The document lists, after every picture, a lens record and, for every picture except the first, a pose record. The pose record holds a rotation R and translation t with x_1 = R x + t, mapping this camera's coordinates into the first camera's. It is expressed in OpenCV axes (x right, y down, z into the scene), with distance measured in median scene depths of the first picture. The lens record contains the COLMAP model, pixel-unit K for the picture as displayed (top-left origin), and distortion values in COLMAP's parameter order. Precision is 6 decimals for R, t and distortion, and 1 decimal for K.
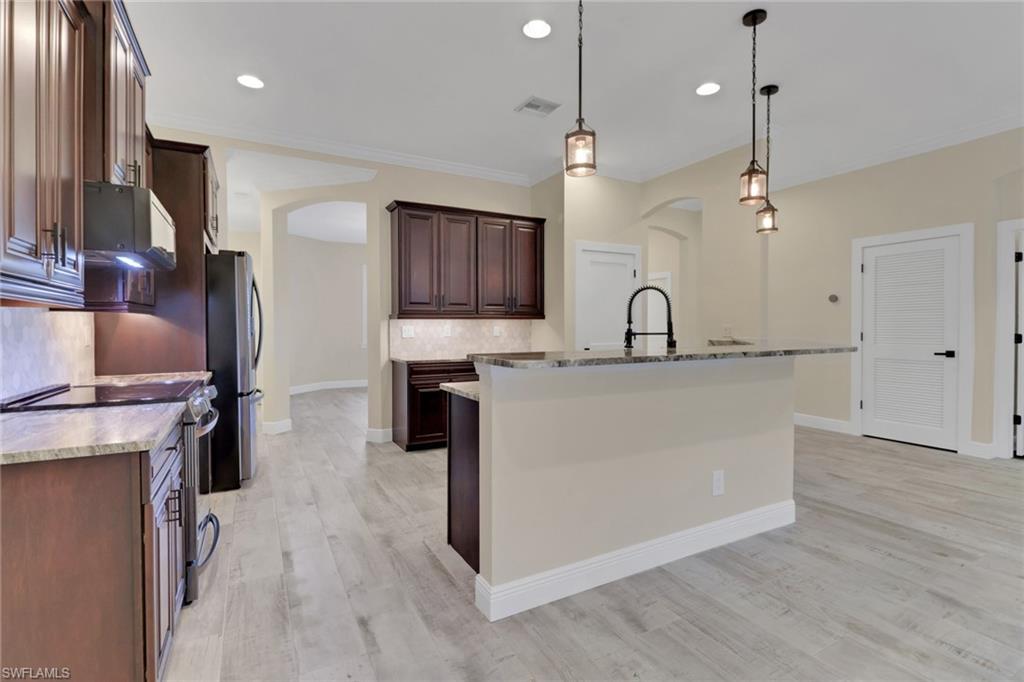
lens RADIAL K [[476.9, 0, 522.9], [0, 476.9, 314.4], [0, 0, 1]] dist [0.002412, -0.000032]
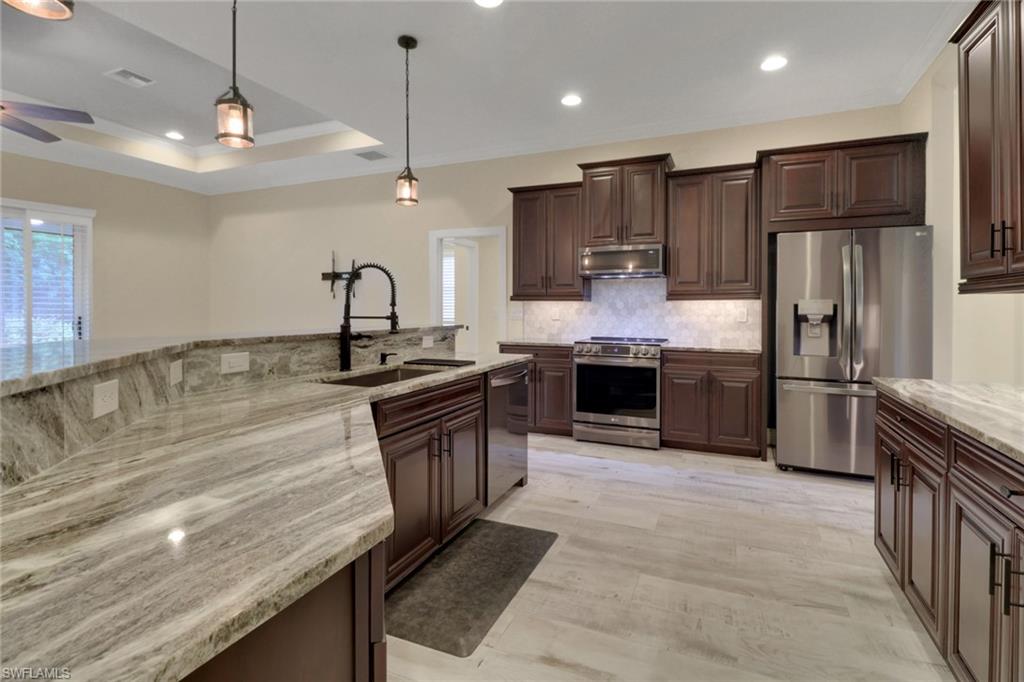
lens RADIAL K [[476.9, 0, 522.9], [0, 476.9, 314.4], [0, 0, 1]] dist [0.002412, -0.000032]
pose [[-0.787365, 0.009315, -0.616417, 0.320443], [0.014702, 0.999885, -0.003670, 0.022993], [0.616312, -0.011952, -0.787411, 1.035701]]
